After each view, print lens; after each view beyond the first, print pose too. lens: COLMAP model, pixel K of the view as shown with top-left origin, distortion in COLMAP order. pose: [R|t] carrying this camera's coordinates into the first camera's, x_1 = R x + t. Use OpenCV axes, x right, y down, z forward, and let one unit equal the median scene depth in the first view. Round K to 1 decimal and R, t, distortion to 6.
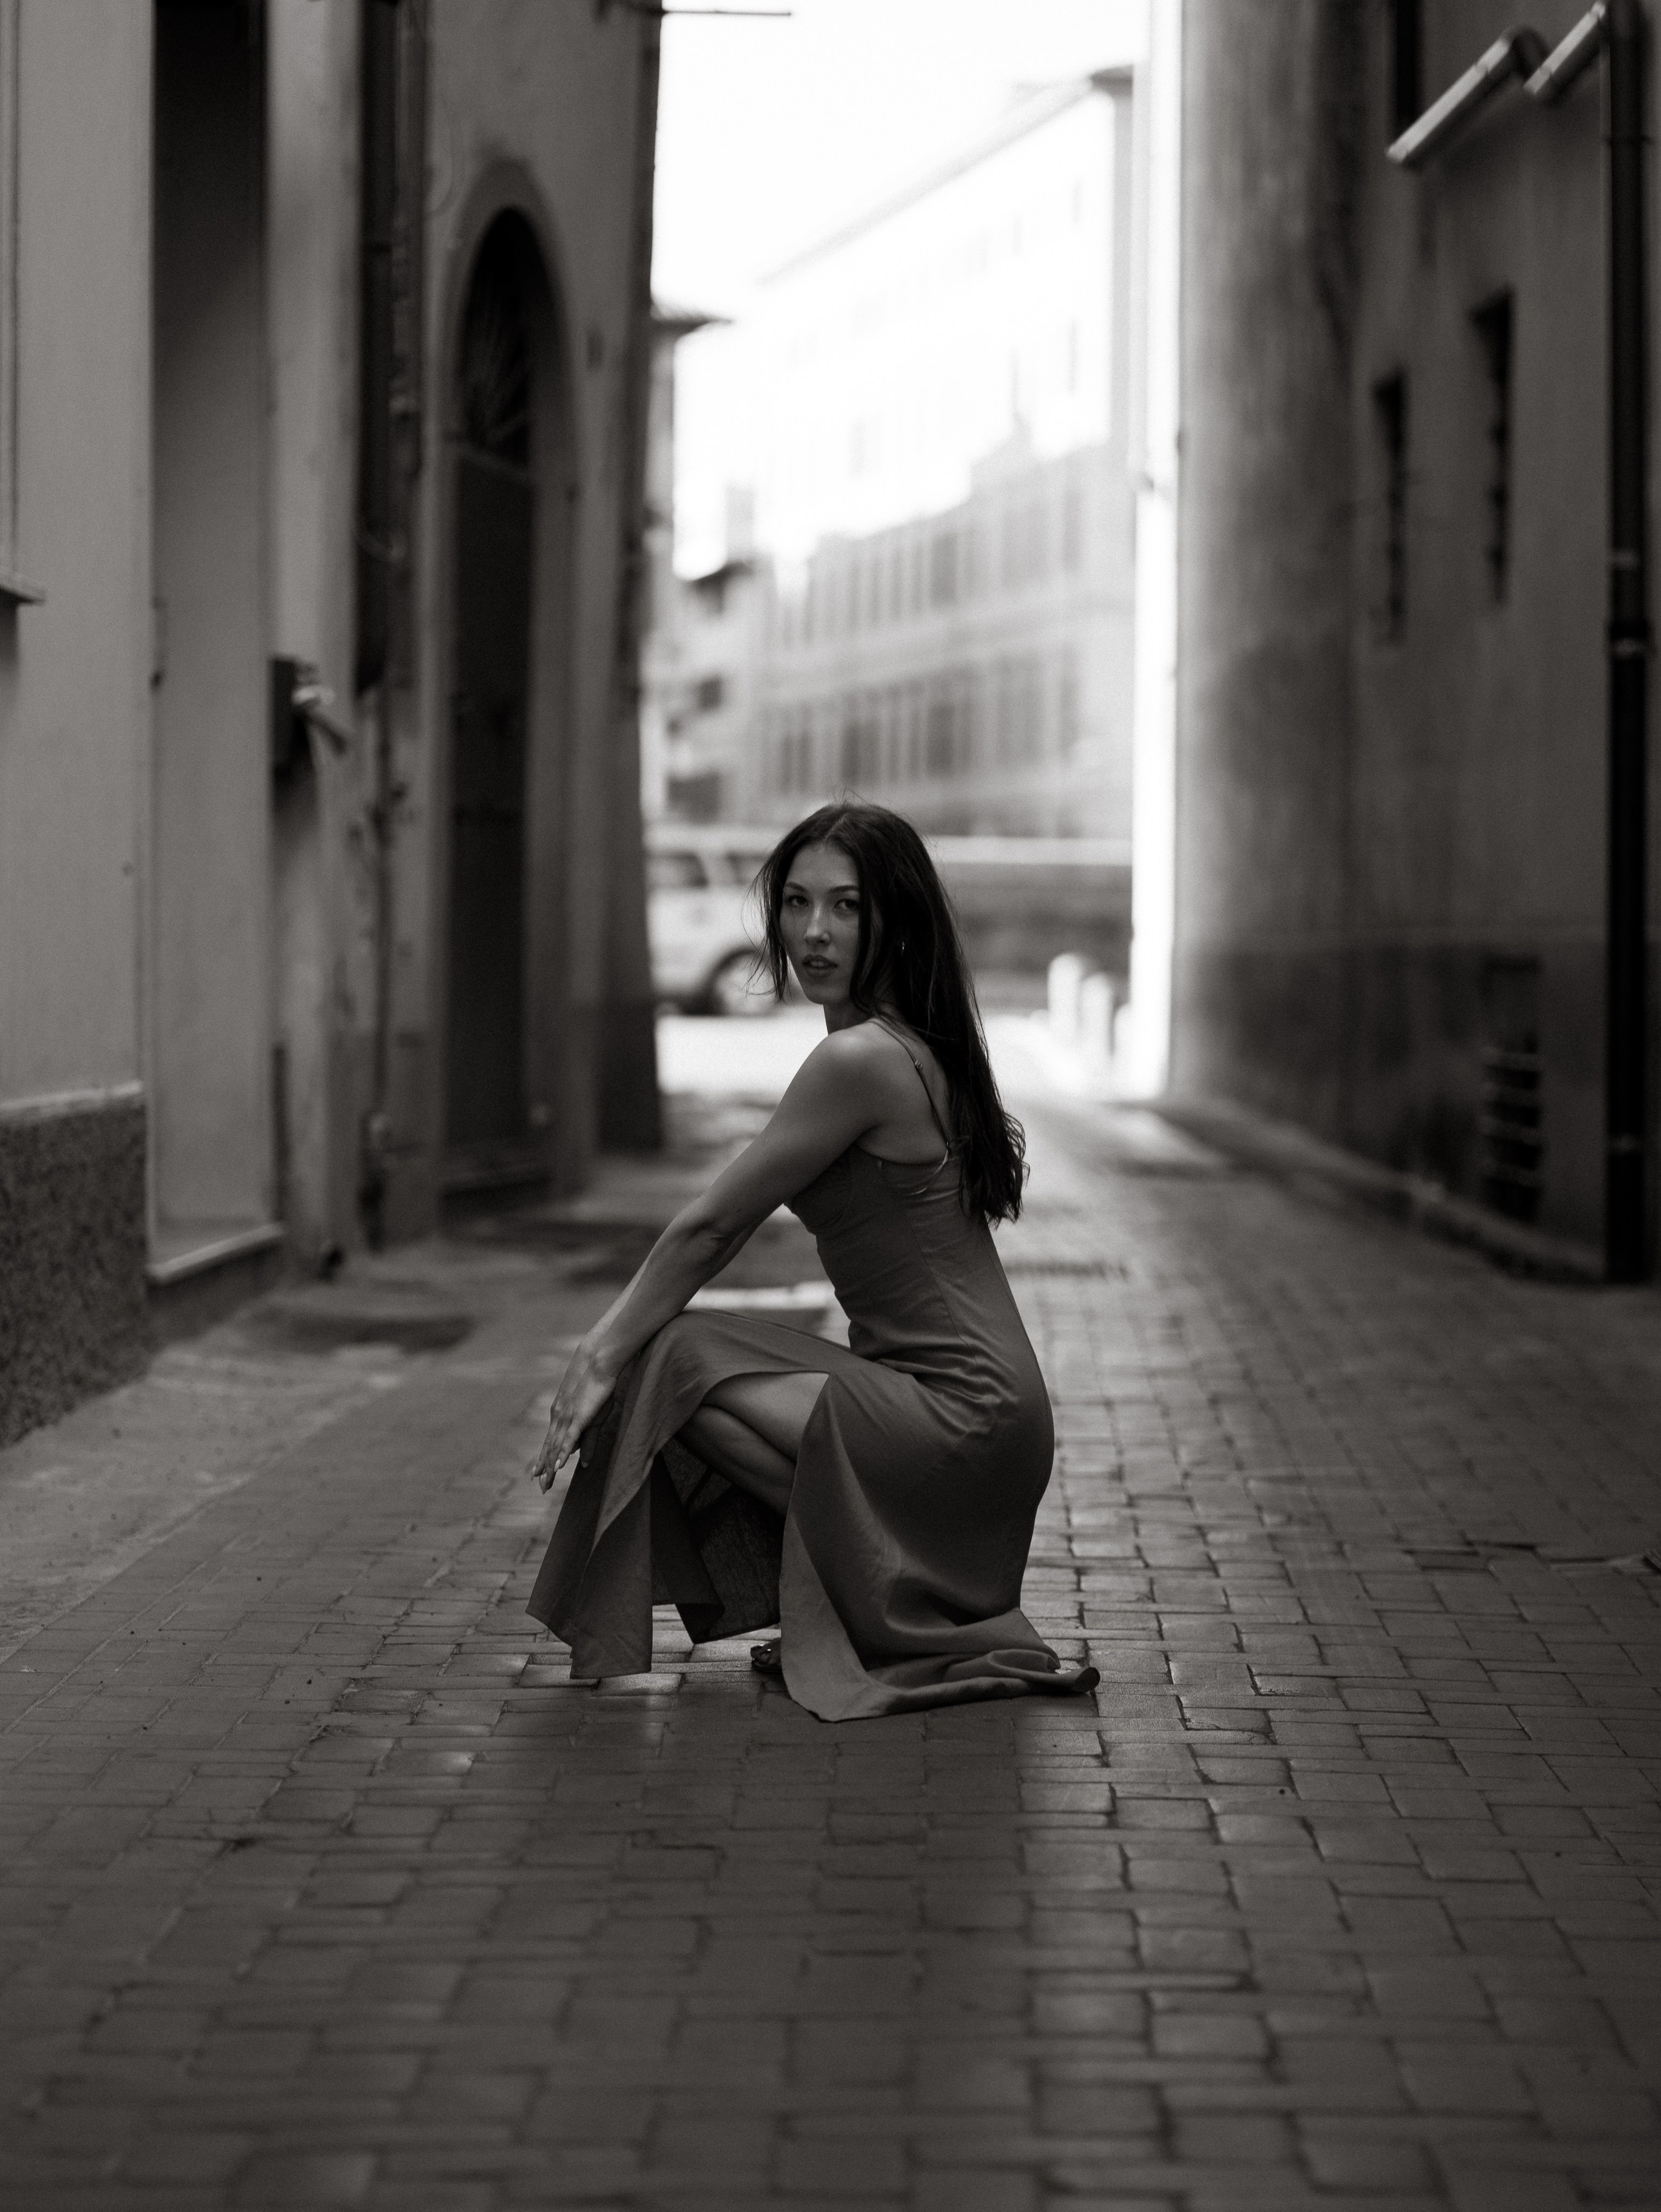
lens RADIAL K [[5693.6, 0, 821.0], [0, 5693.6, 1269.4], [0, 0, 1]] dist [0.104263, -2.054125]
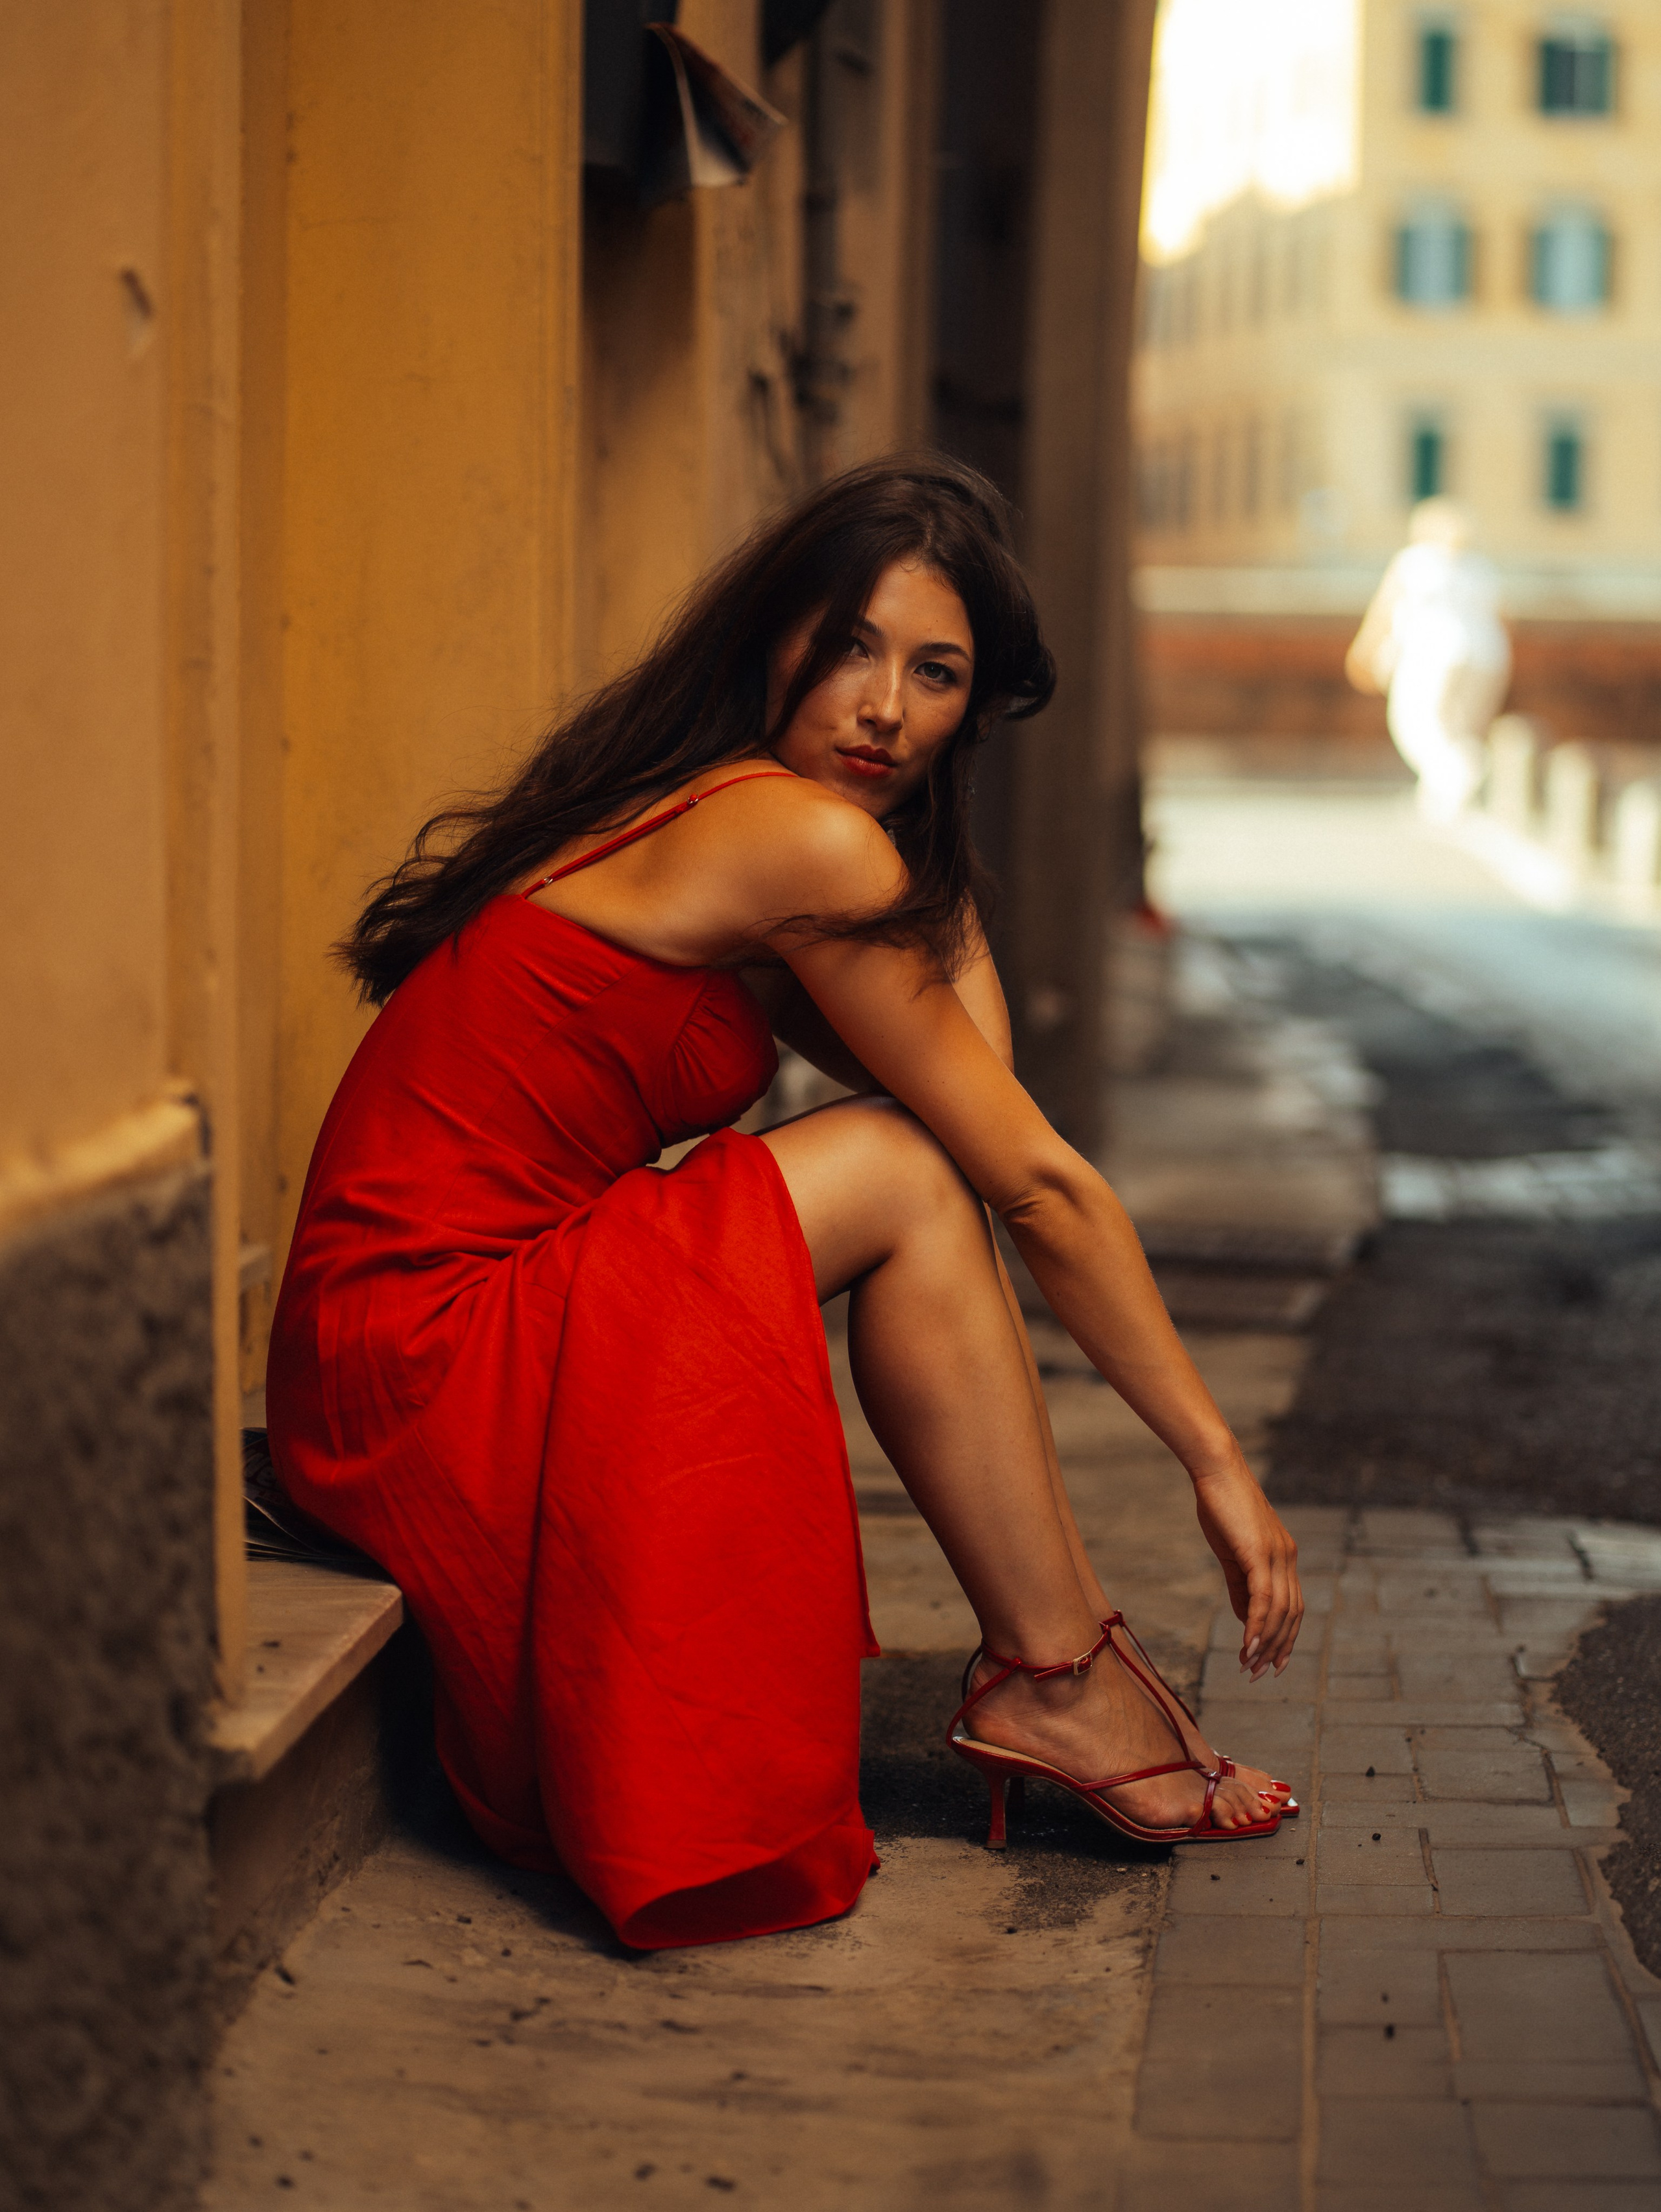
lens RADIAL K [[5693.6, 0, 821.0], [0, 5693.6, 1269.4], [0, 0, 1]] dist [0.104263, -2.054125]
pose [[0.999558, 0.009293, -0.028239, -0.064752], [-0.008177, 0.999190, 0.039391, -0.028258], [0.028583, -0.039142, 0.998825, 0.578633]]
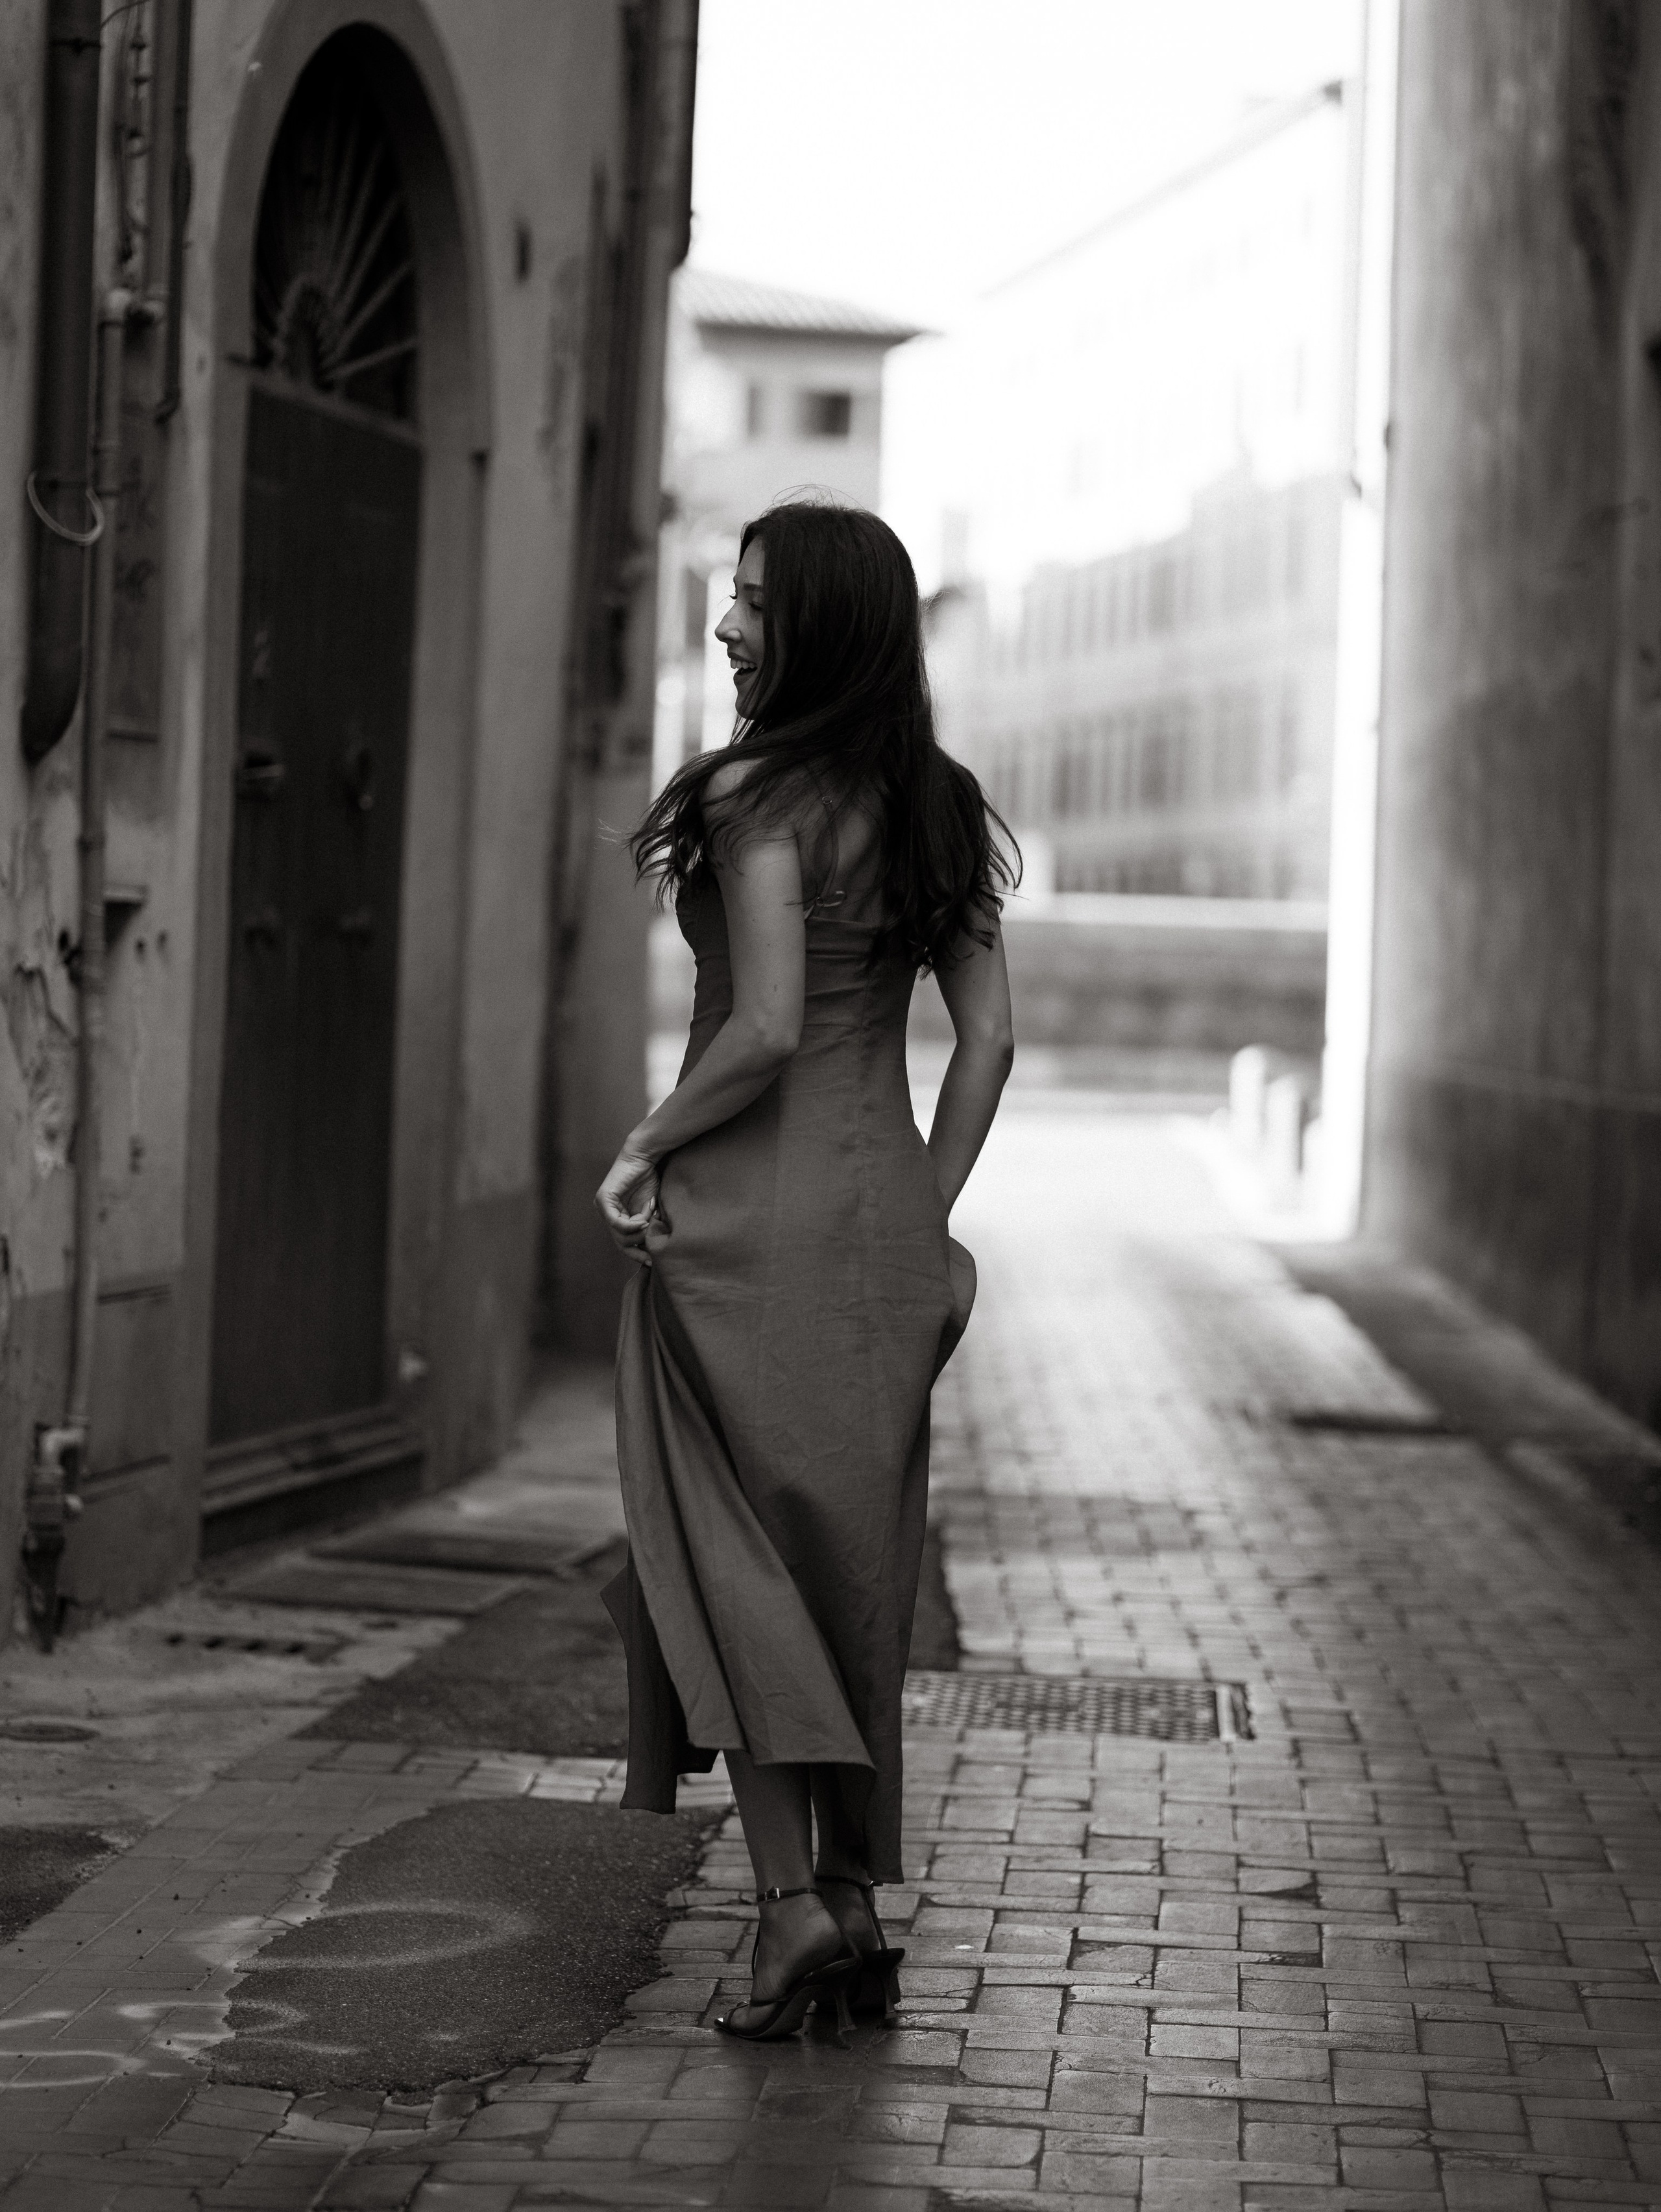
lens RADIAL K [[5693.6, 0, 821.0], [0, 5693.6, 1269.4], [0, 0, 1]] dist [0.104263, -2.054125]
pose [[0.999063, 0.021593, -0.037506, 0.029764], [-0.021745, 0.999757, -0.003653, -0.044540], [0.037418, 0.004465, 0.999290, 0.379660]]
